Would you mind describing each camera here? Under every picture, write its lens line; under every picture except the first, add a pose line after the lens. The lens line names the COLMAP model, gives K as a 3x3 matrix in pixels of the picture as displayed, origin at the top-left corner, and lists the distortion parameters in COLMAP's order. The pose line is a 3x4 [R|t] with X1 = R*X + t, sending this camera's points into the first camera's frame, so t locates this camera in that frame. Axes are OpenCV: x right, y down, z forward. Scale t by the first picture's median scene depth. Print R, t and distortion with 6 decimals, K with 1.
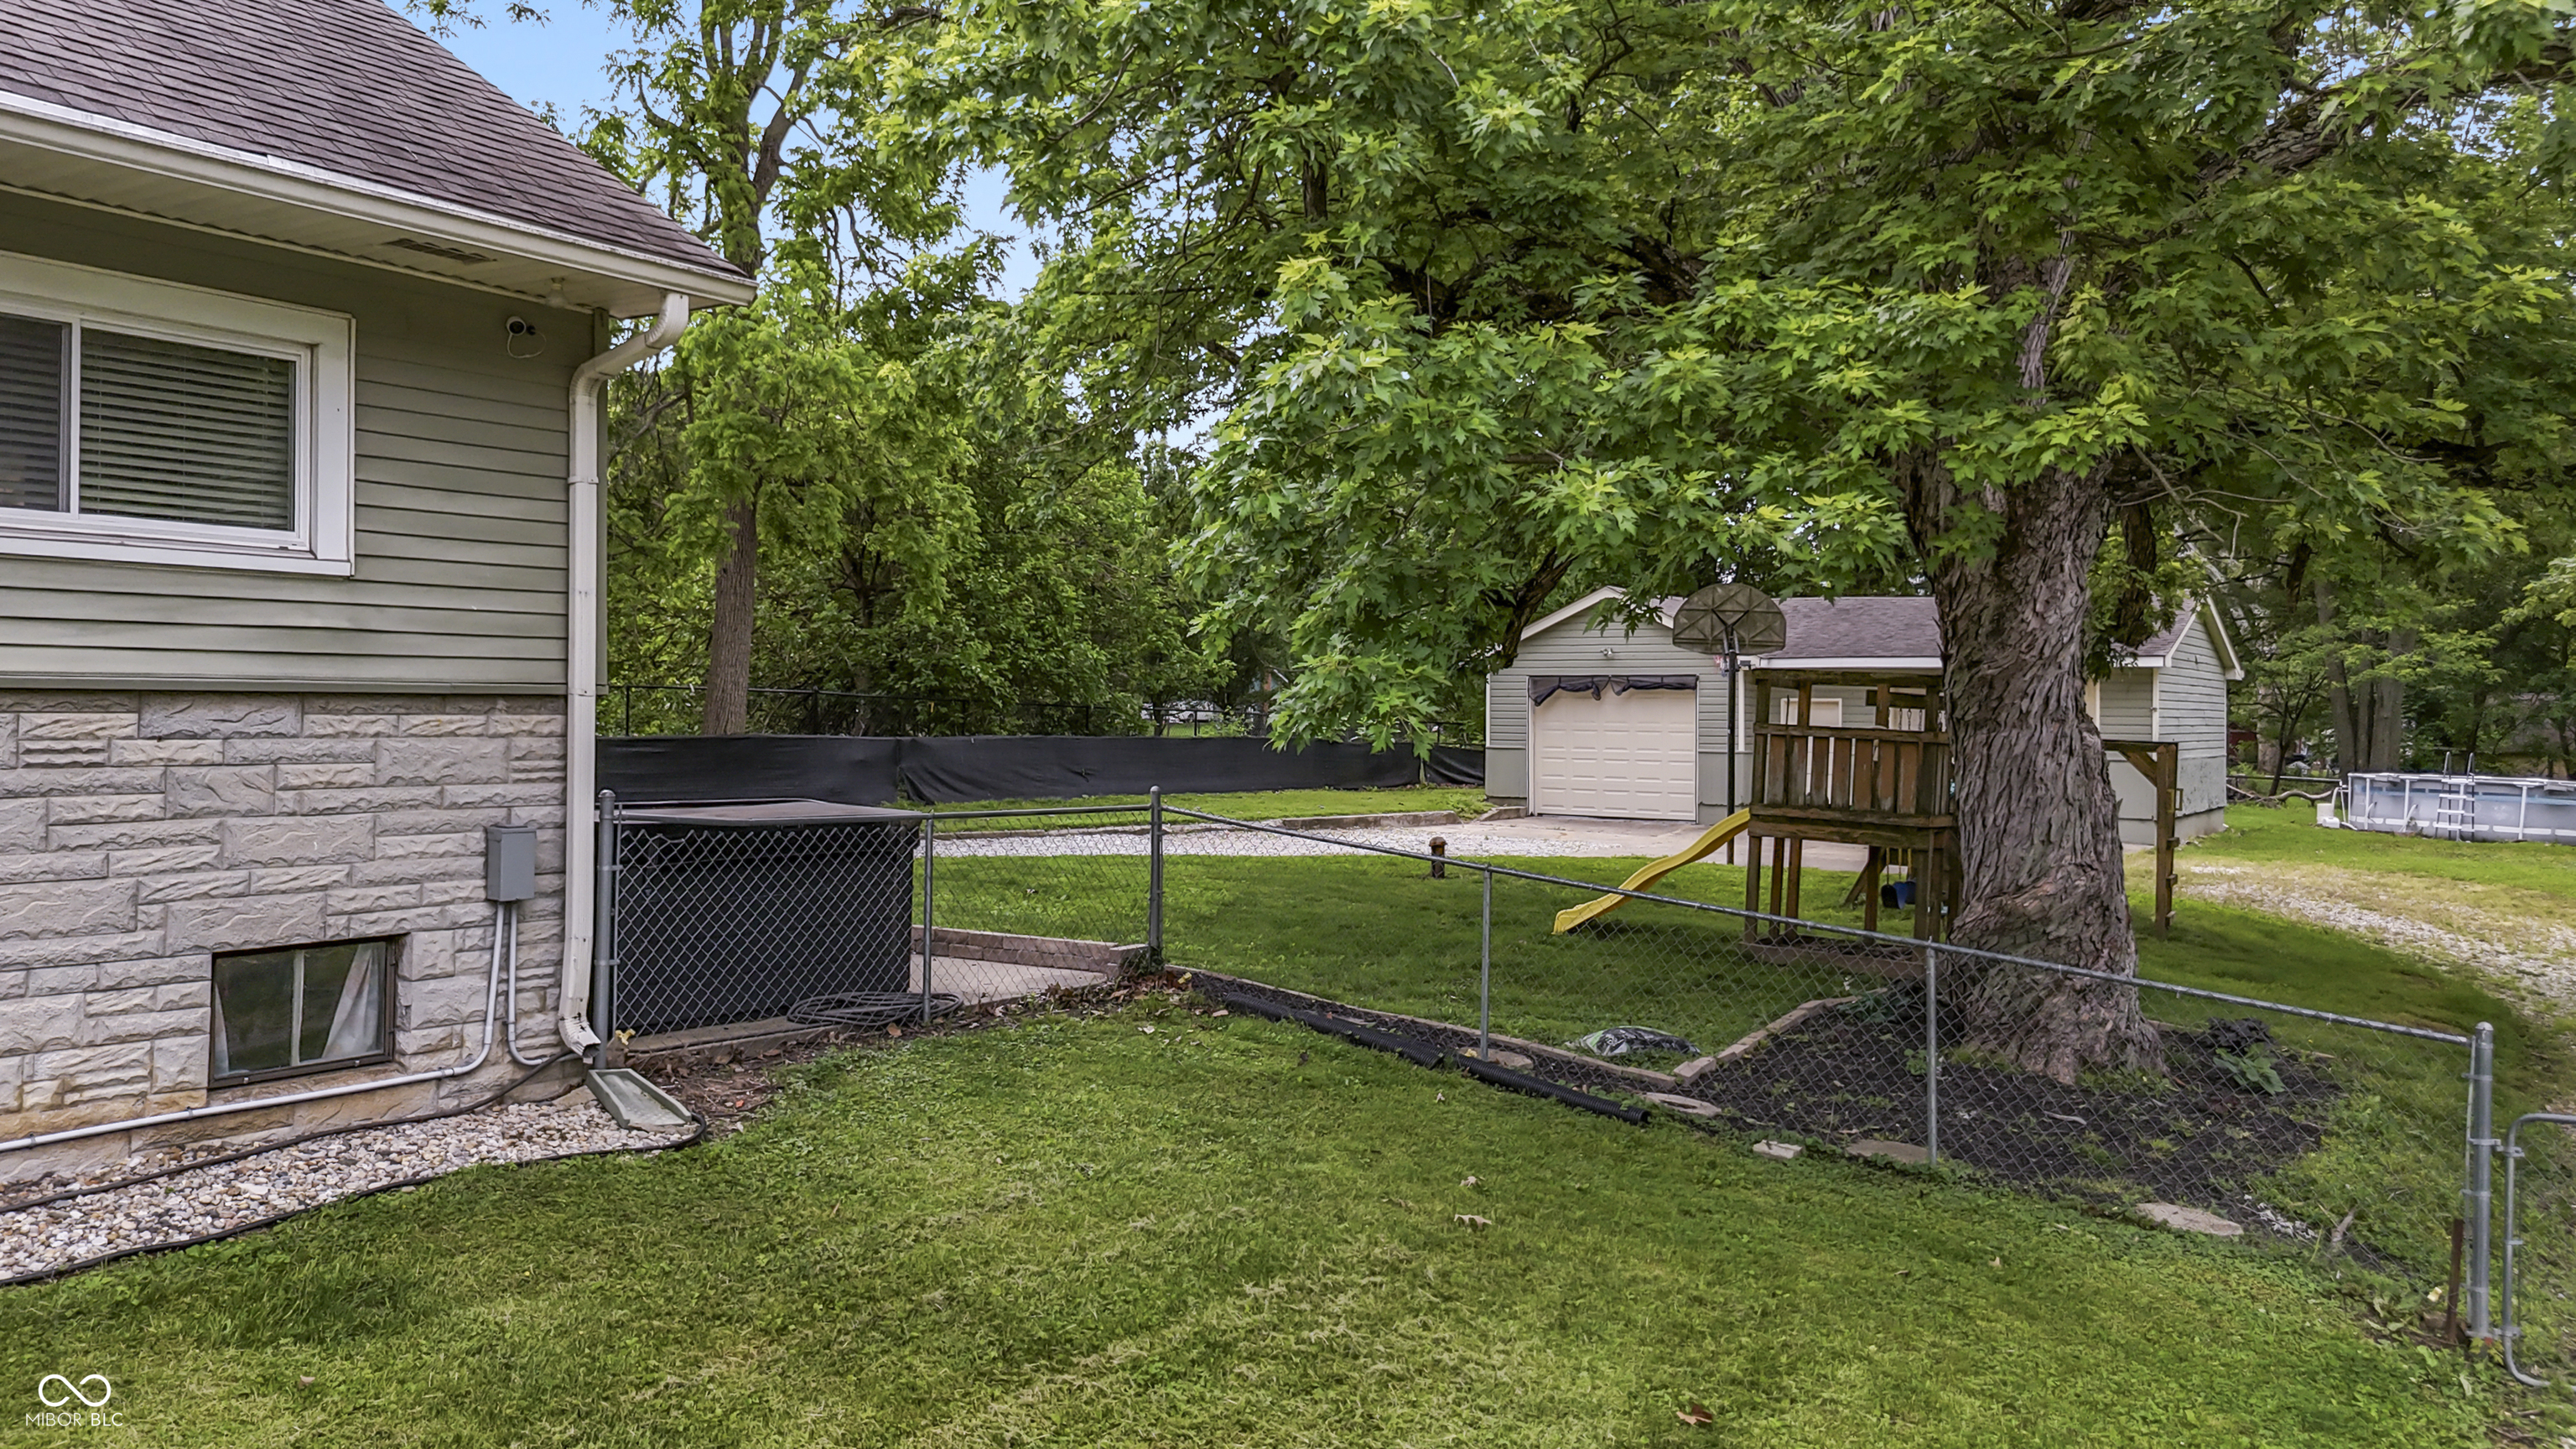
lens RADIAL K [[1921.2, 0, 1285.5], [0, 1921.2, 688.3], [0, 0, 1]] dist [0.072669, -0.071302]
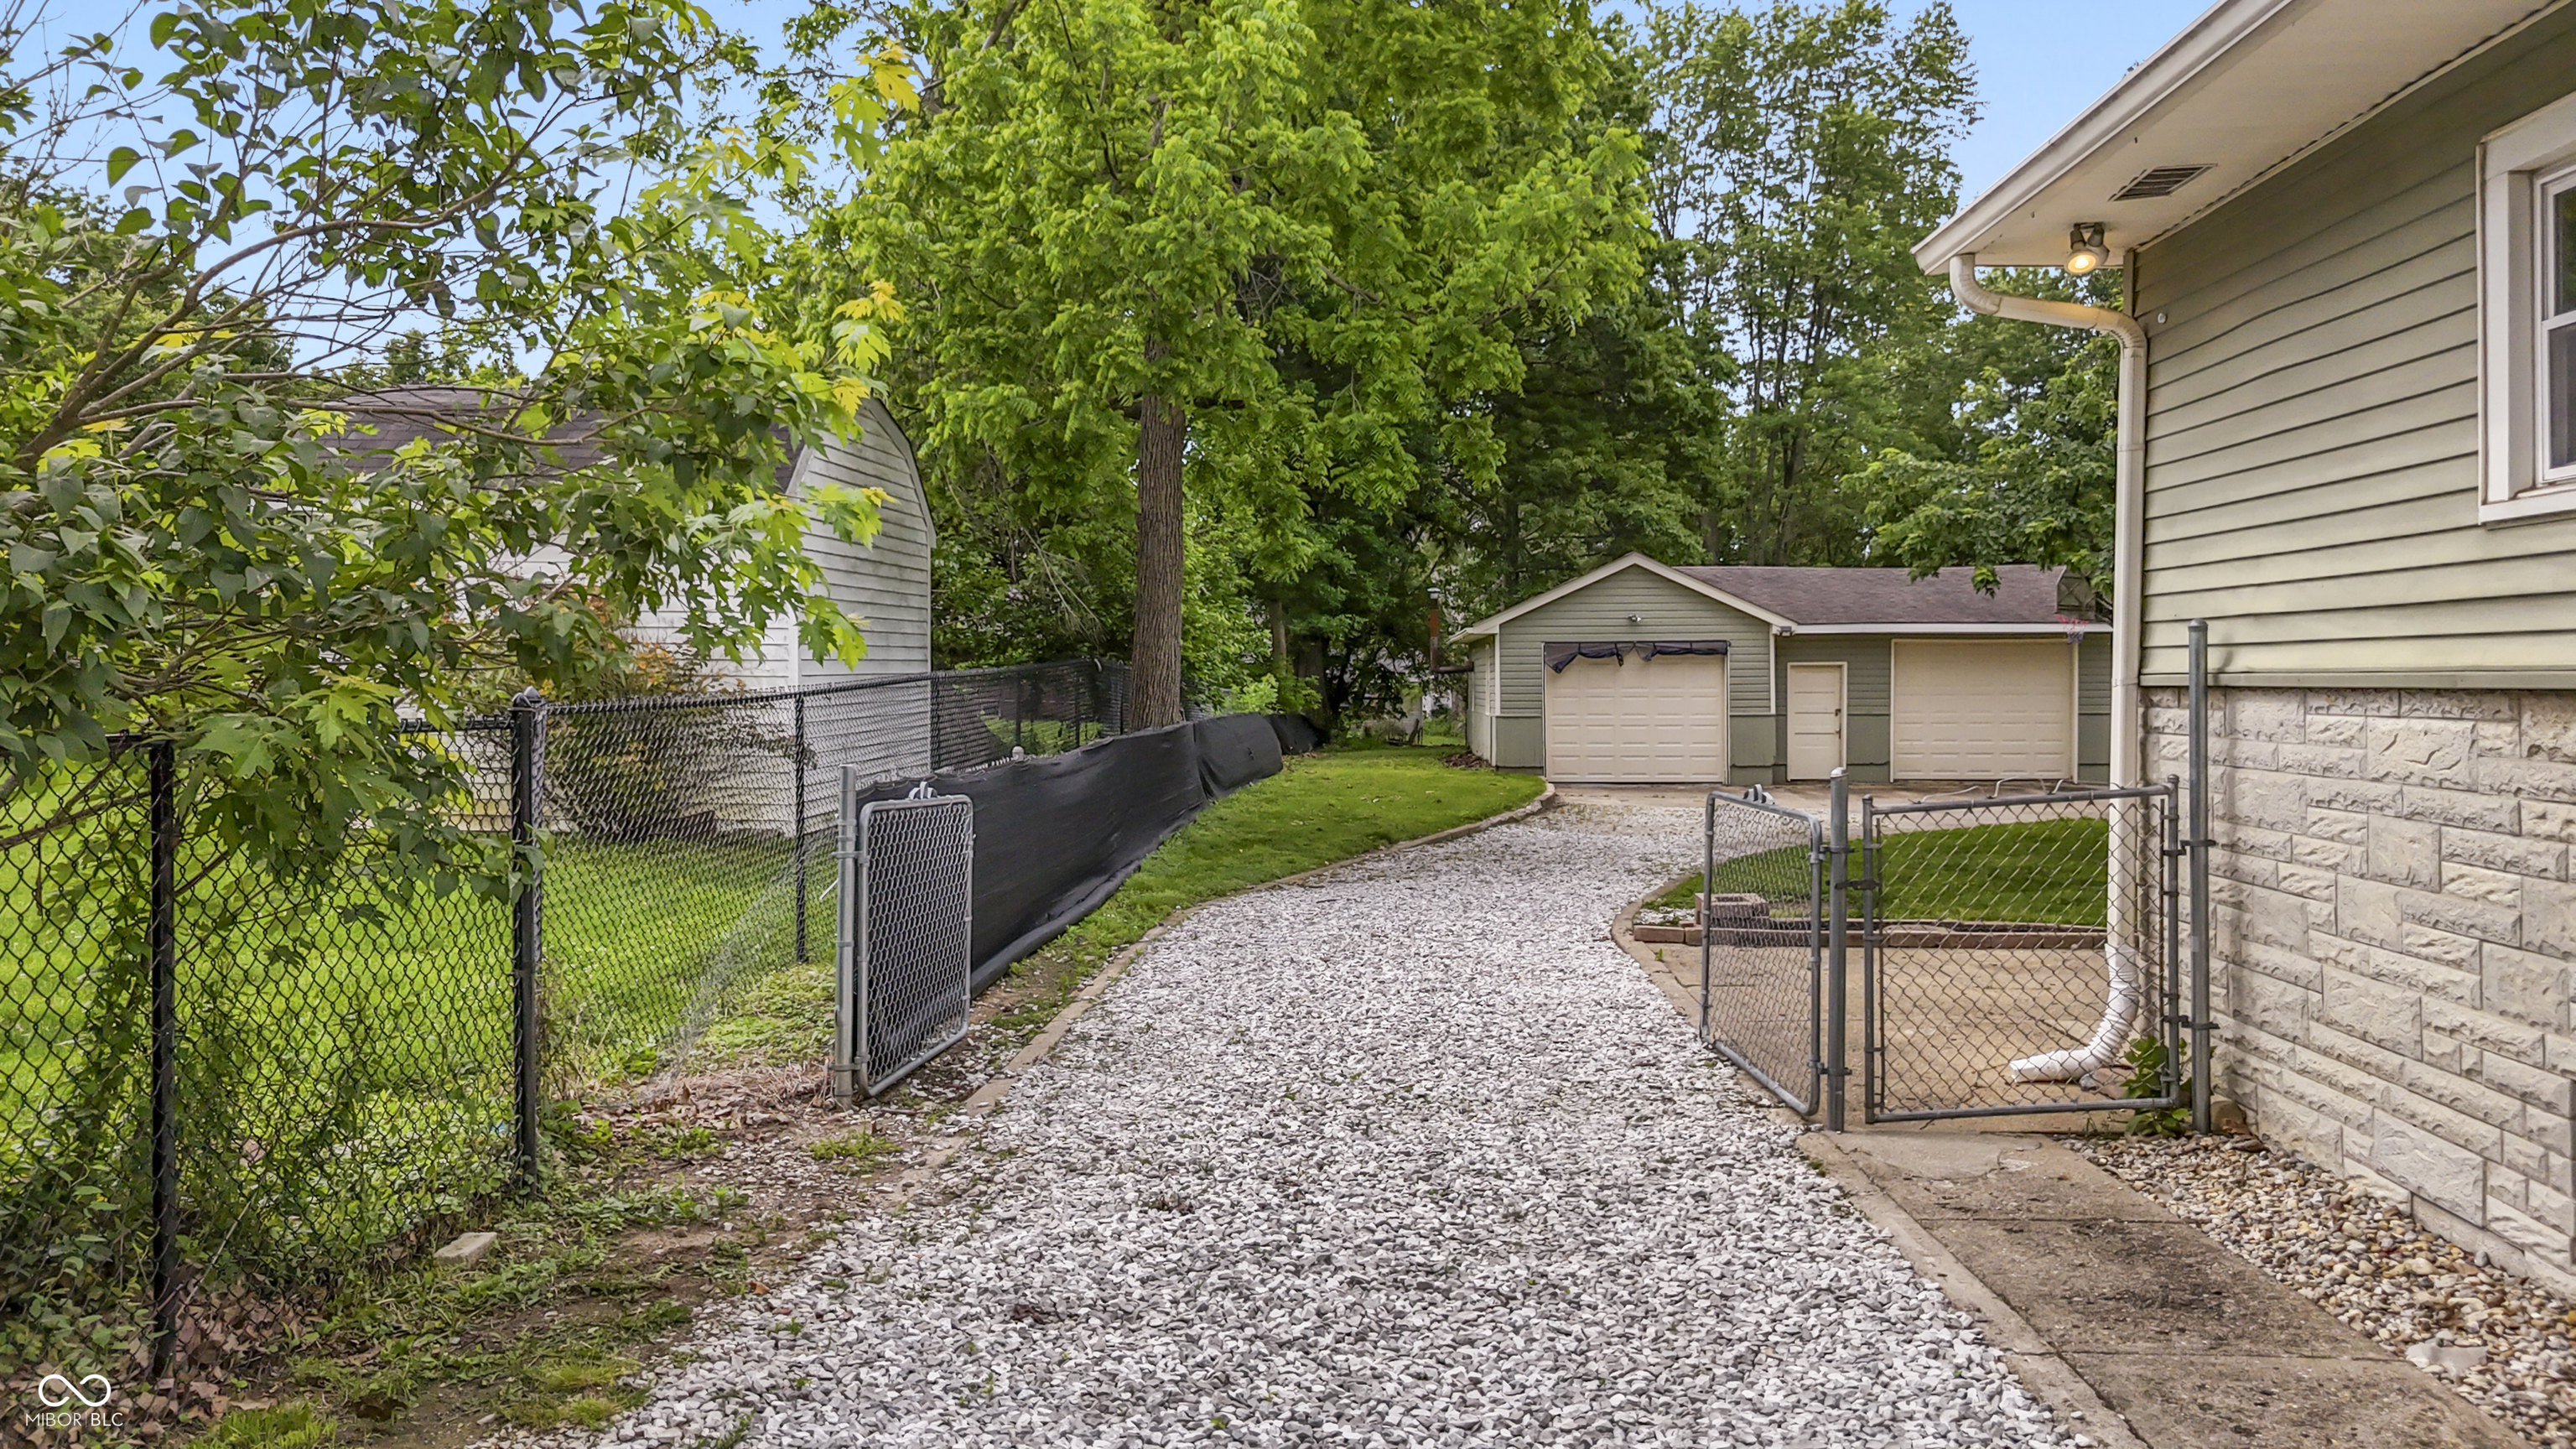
lens RADIAL K [[1921.2, 0, 1271.8], [0, 1921.2, 660.0], [0, 0, 1]] dist [0.072669, -0.071302]
pose [[0.851474, -0.013058, 0.524234, -1.940945], [0.011692, 0.999914, 0.005916, -0.019311], [-0.524266, 0.001092, 0.851554, 0.933458]]
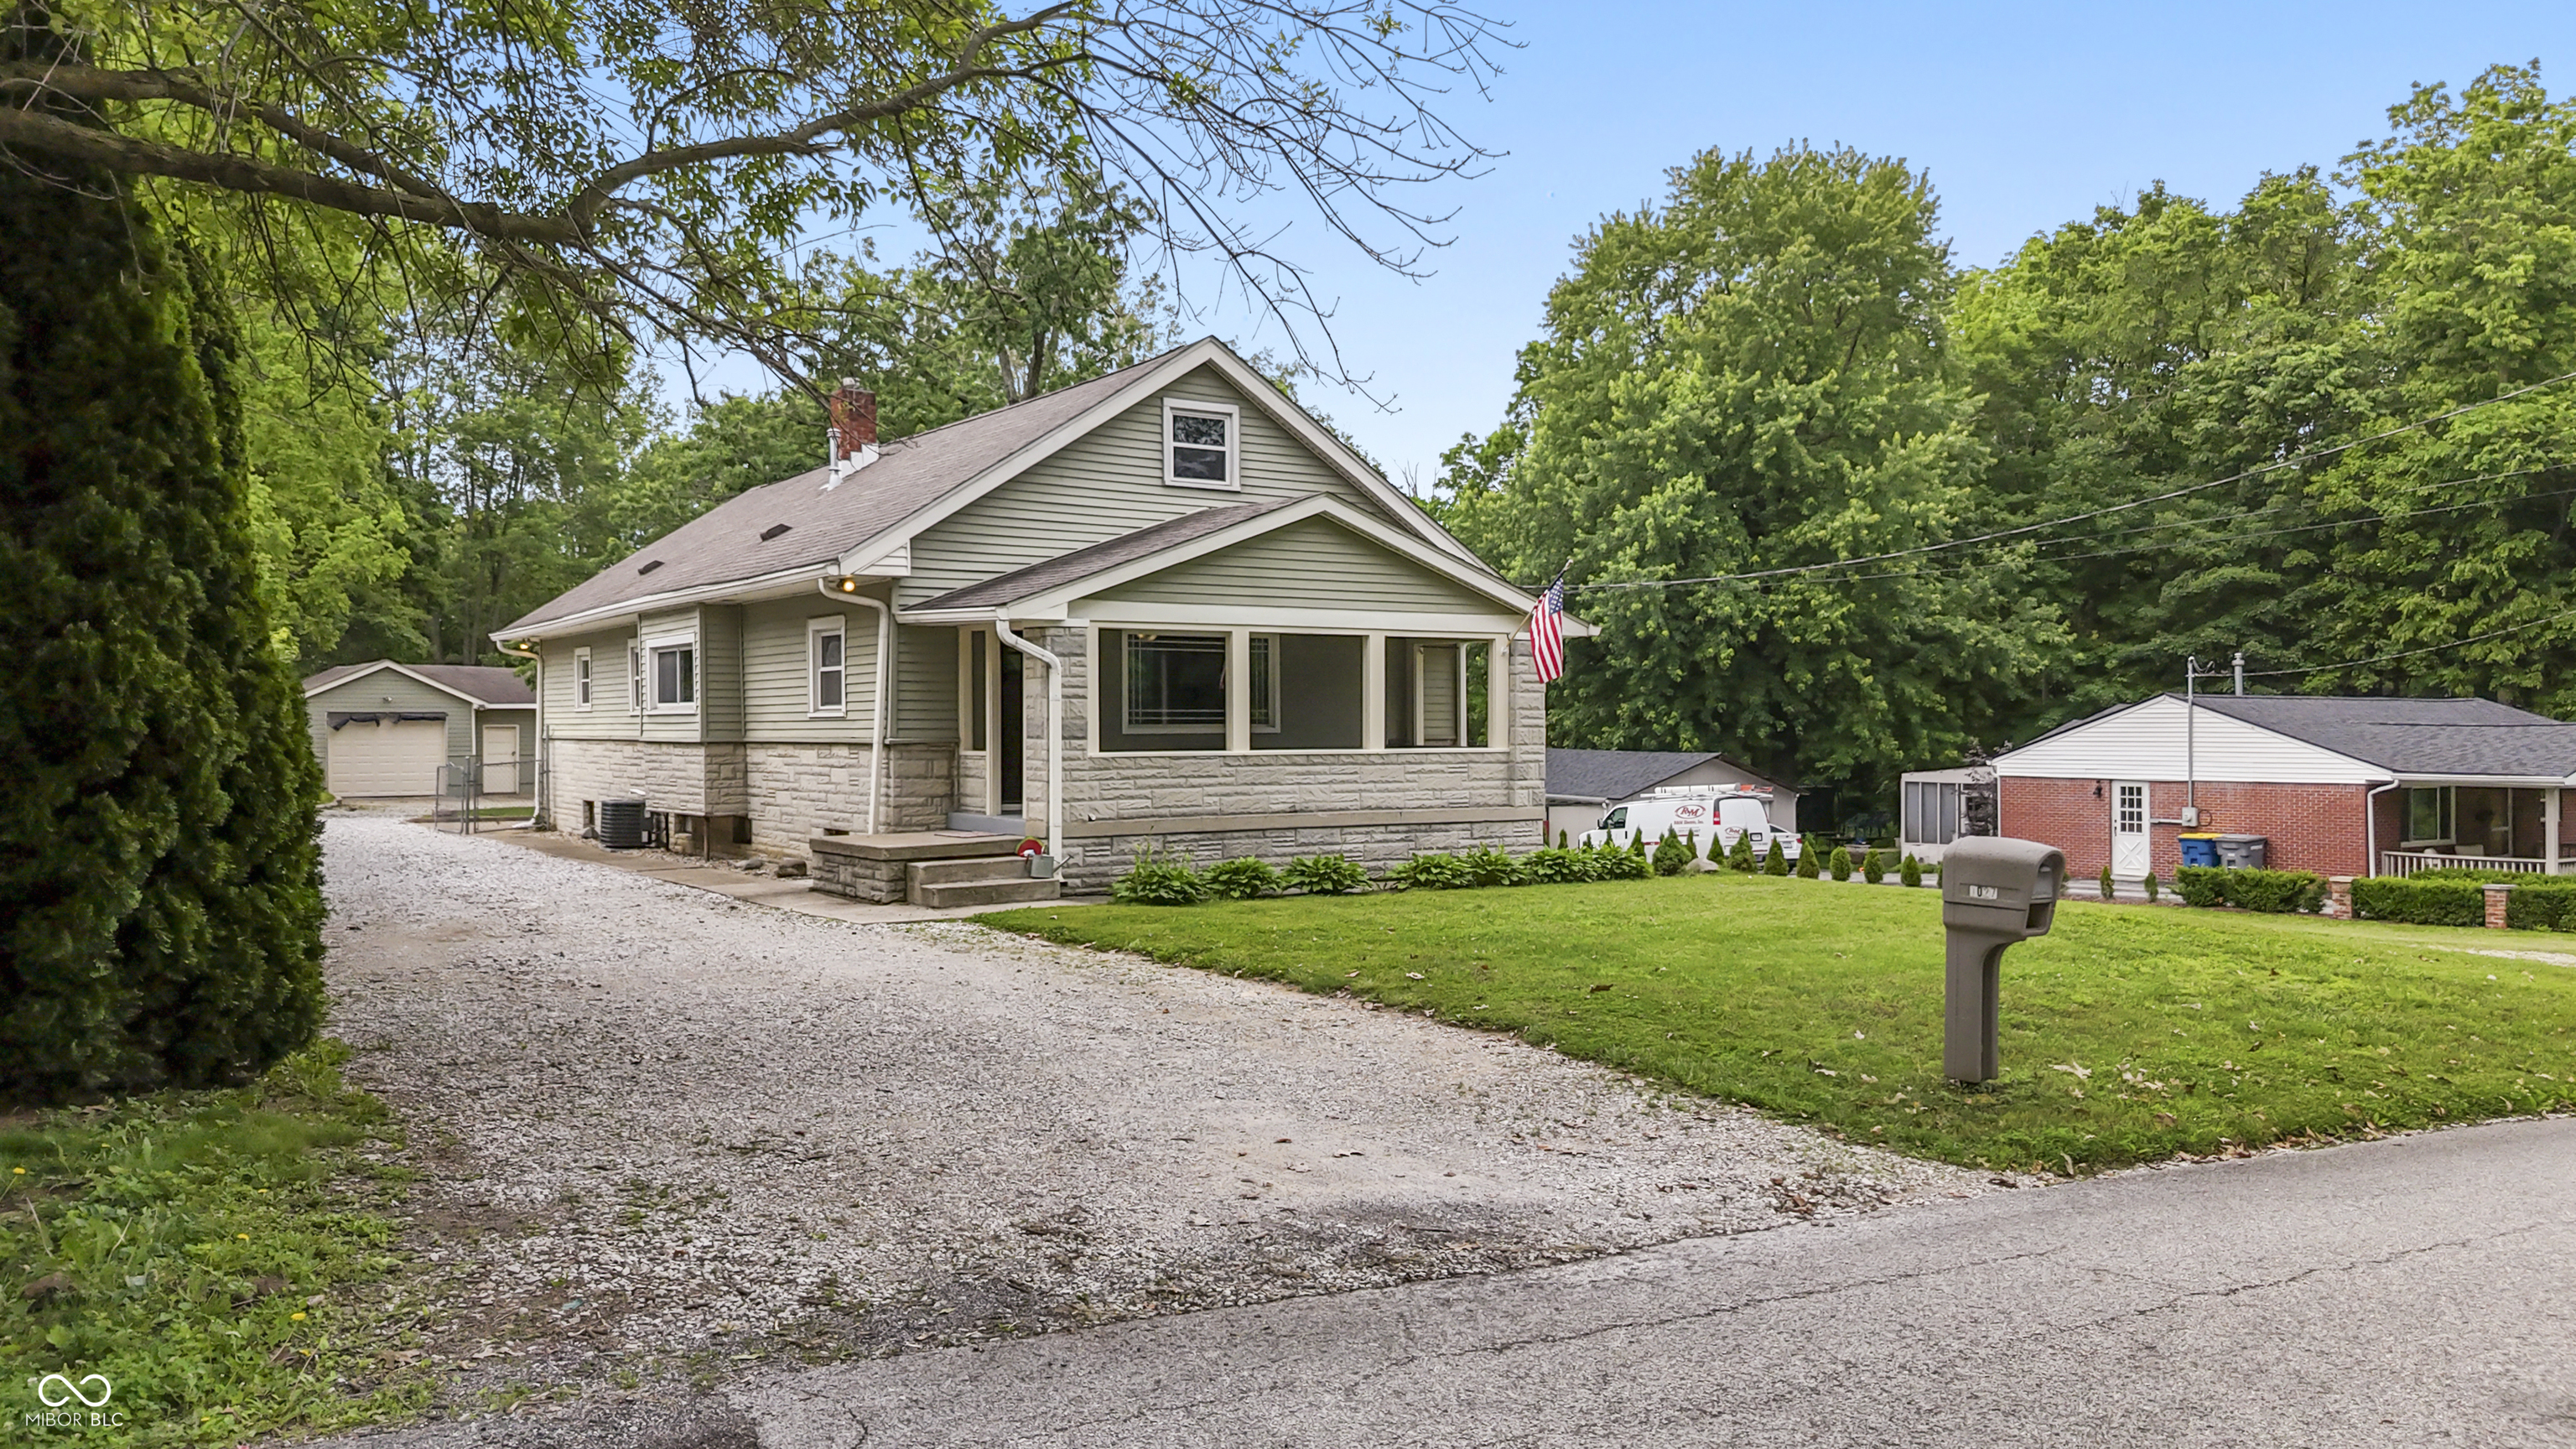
lens RADIAL K [[1921.2, 0, 1306.4], [0, 1921.2, 742.9], [0, 0, 1]] dist [0.072669, -0.071302]
pose [[0.361882, -0.017762, 0.932055, -4.264441], [-0.007675, 0.999728, 0.022031, -0.087583], [-0.932192, -0.015126, 0.361647, -1.399596]]
